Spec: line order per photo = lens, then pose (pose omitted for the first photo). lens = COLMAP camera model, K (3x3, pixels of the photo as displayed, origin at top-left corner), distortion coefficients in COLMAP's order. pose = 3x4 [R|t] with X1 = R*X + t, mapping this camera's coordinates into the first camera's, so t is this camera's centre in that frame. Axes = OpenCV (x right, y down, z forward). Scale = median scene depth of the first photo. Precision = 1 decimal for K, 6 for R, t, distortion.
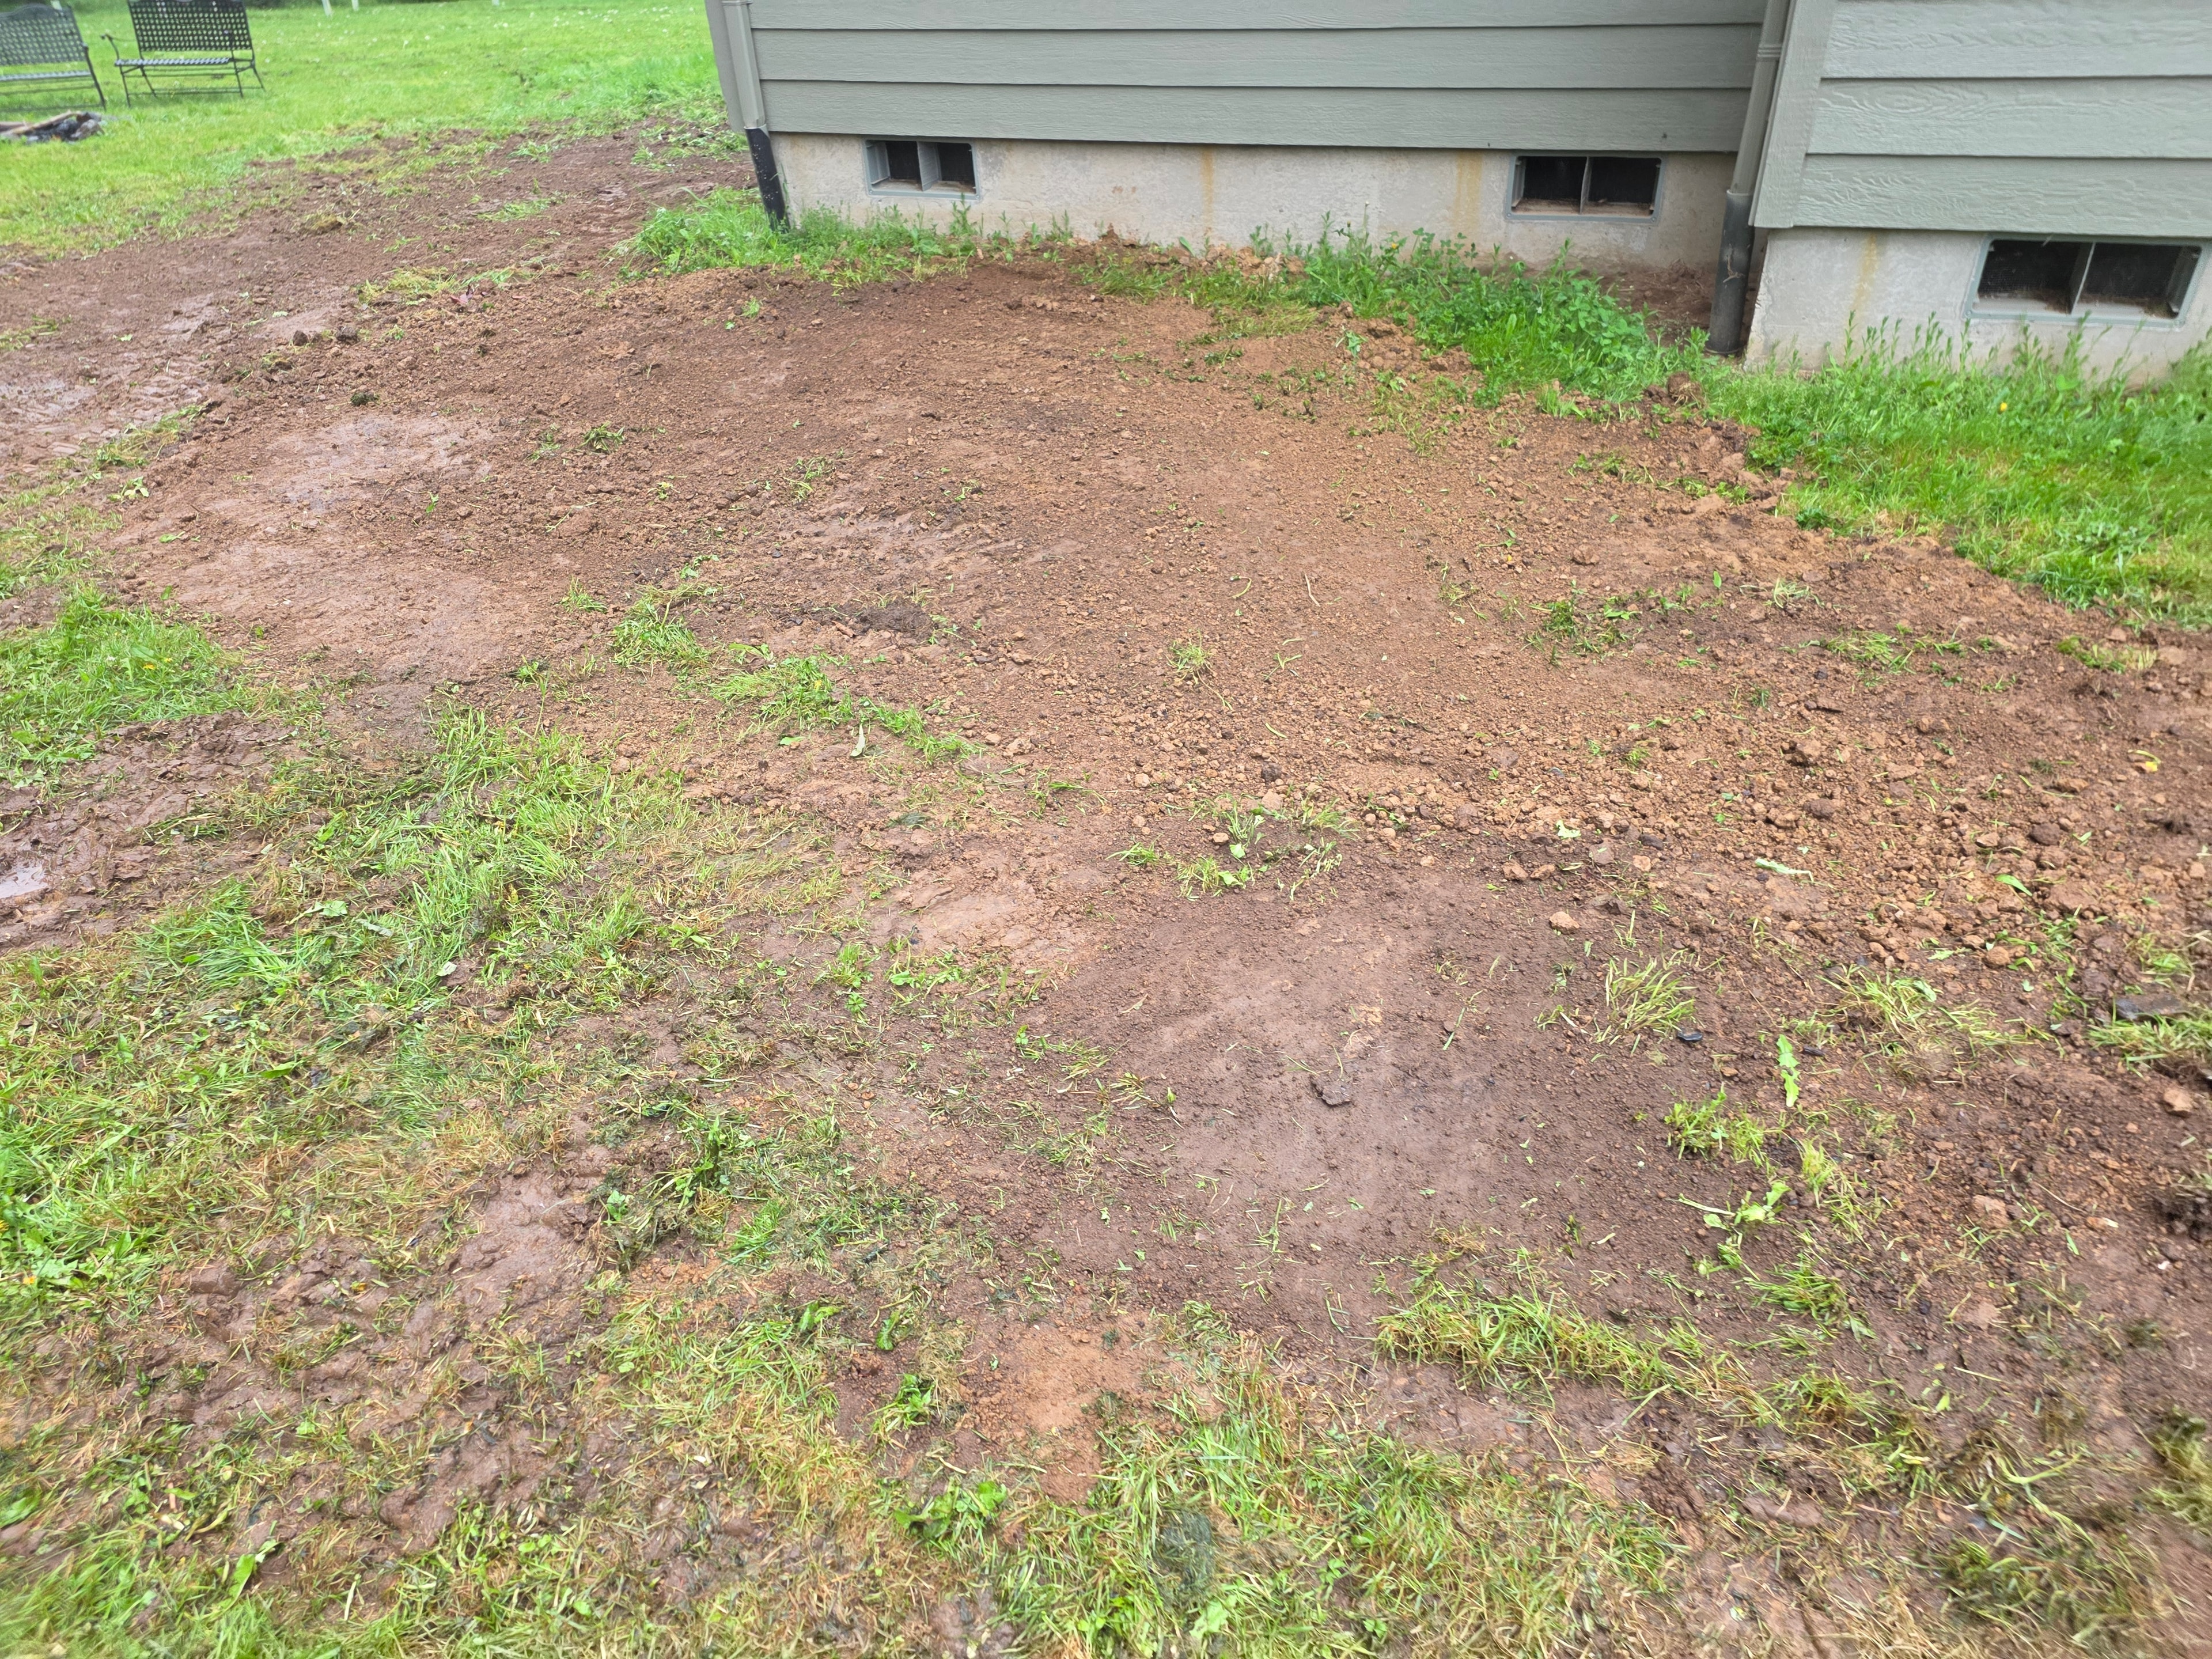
lens RADIAL K [[1491.0, 0, 1106.0], [0, 1491.0, 829.5], [0, 0, 1]] dist [0.093869, -0.088894]
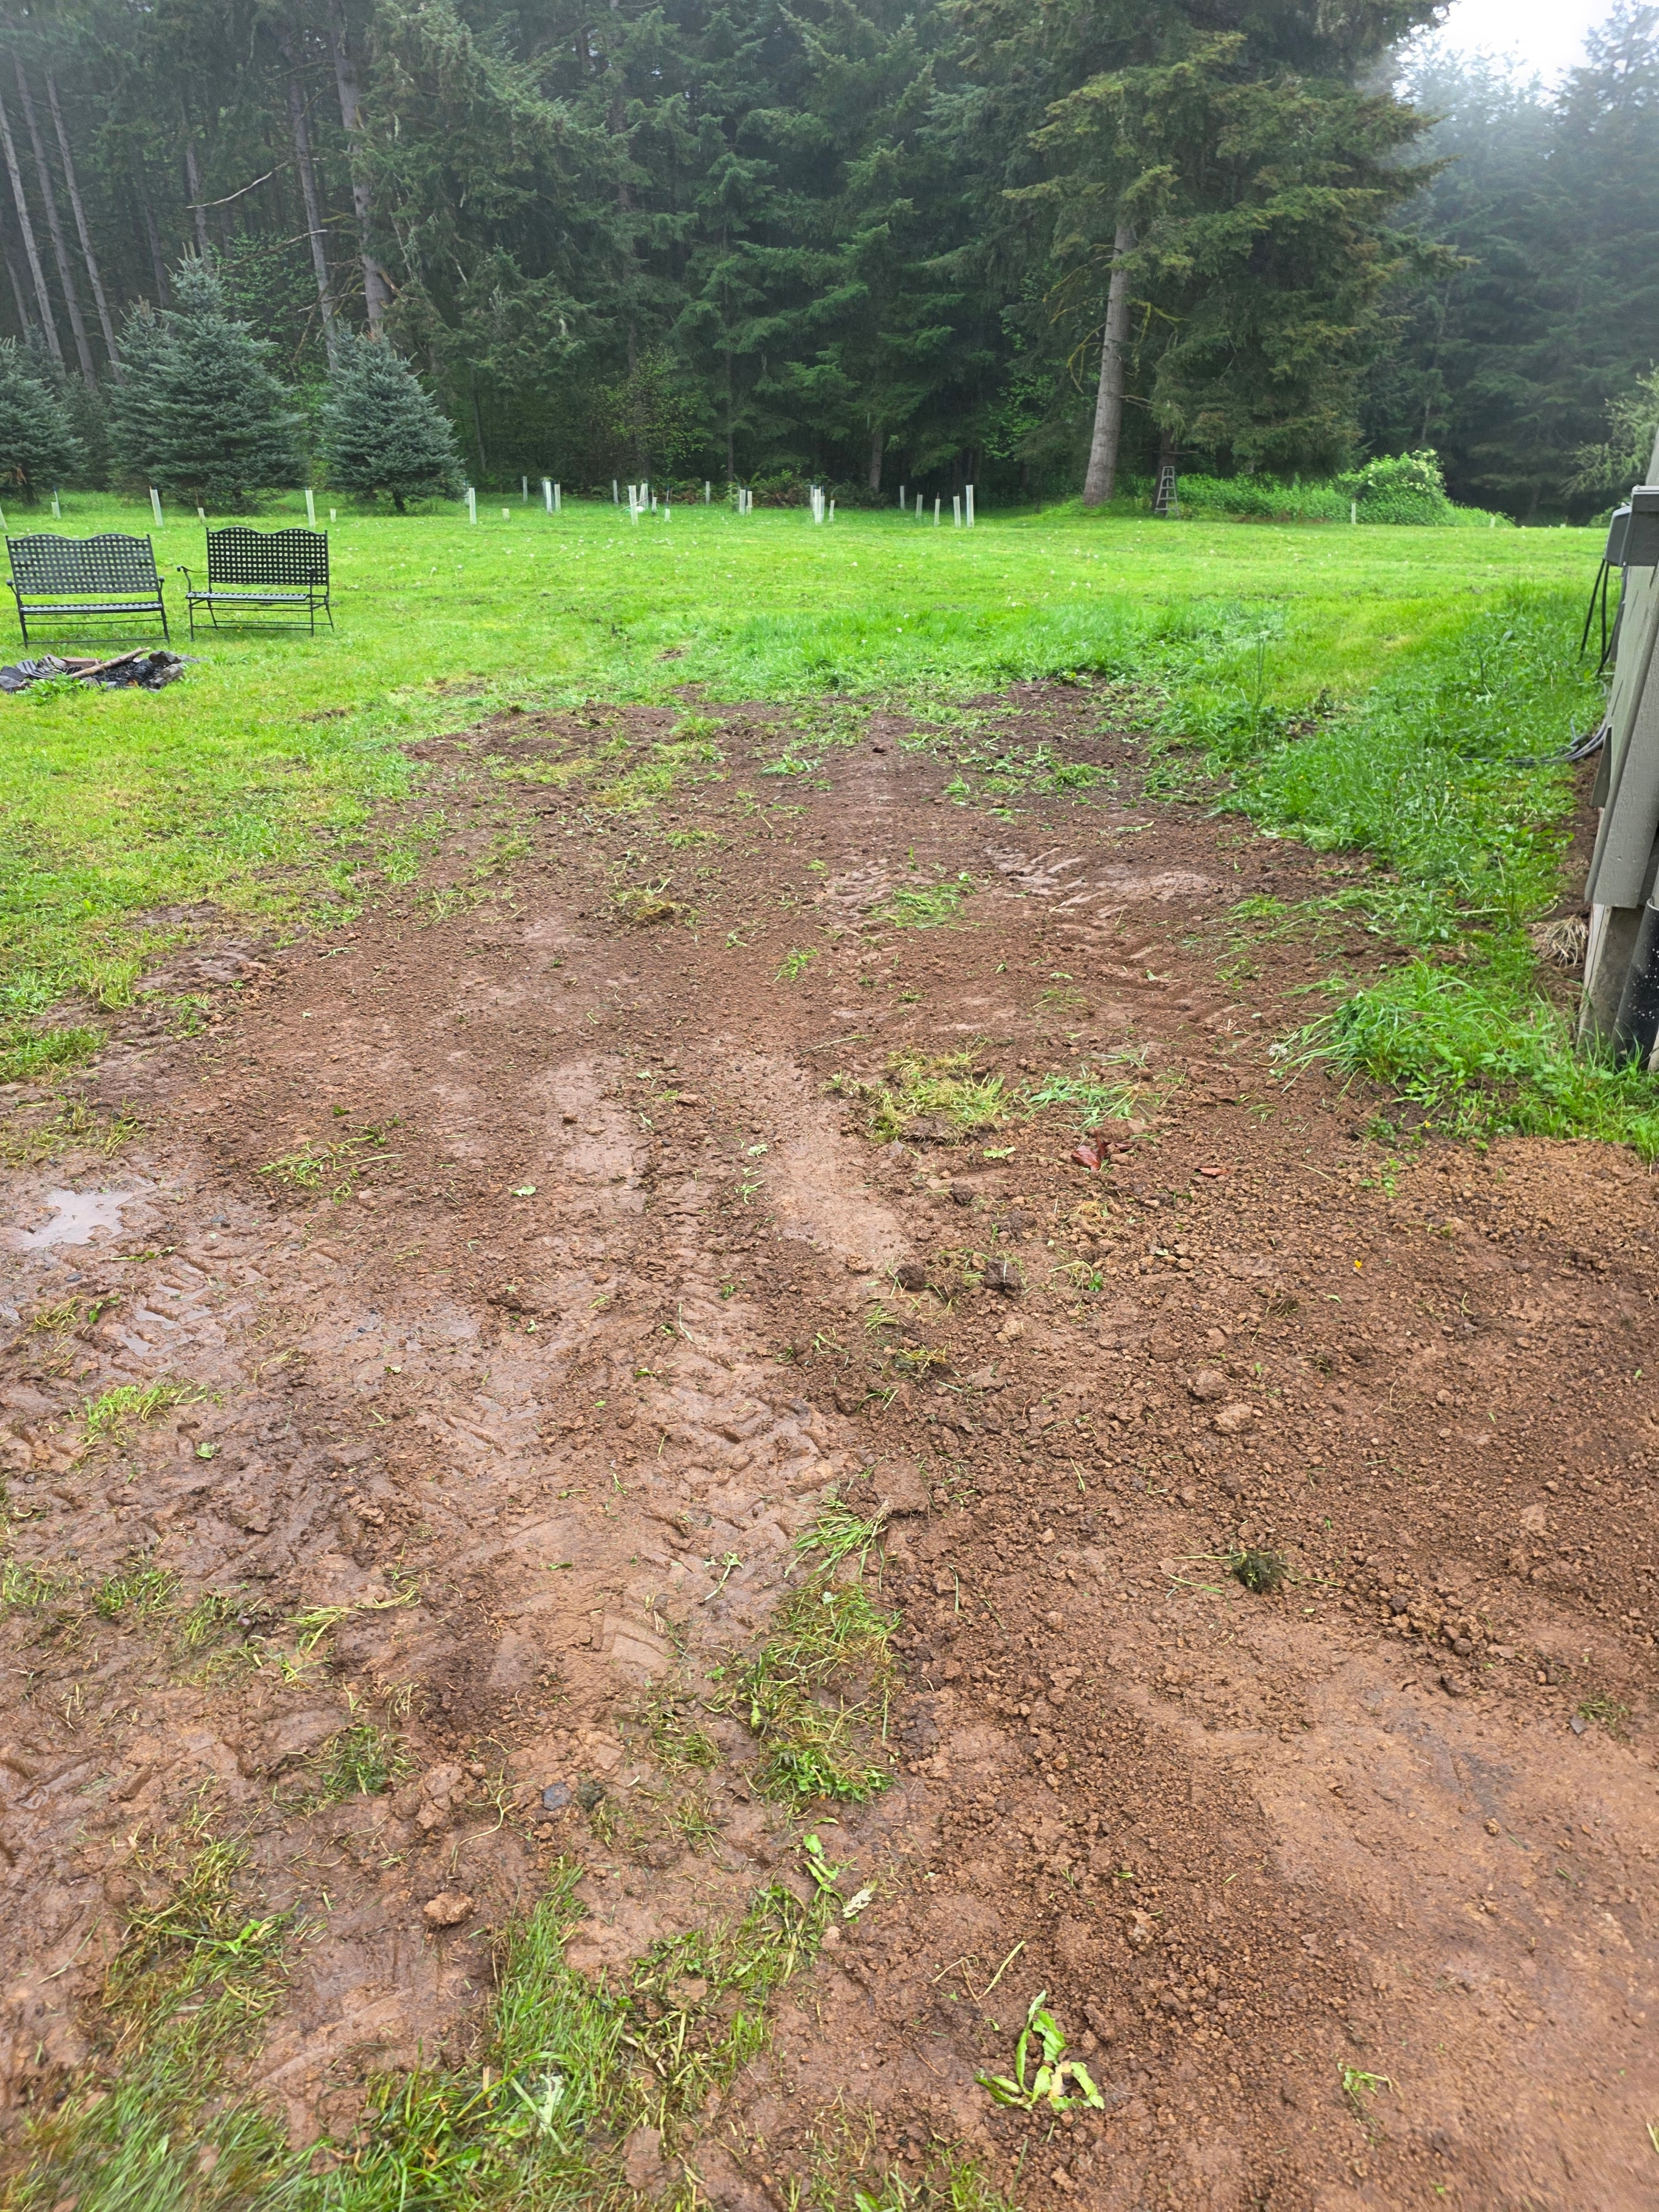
lens RADIAL K [[1491.0, 0, 845.0], [0, 1491.0, 1142.2], [0, 0, 1]] dist [0.093869, -0.088894]
pose [[0.995893, 0.062879, -0.065136, -0.209763], [-0.069781, 0.991504, -0.109775, -0.124917], [0.057680, 0.113870, 0.991820, 0.185775]]
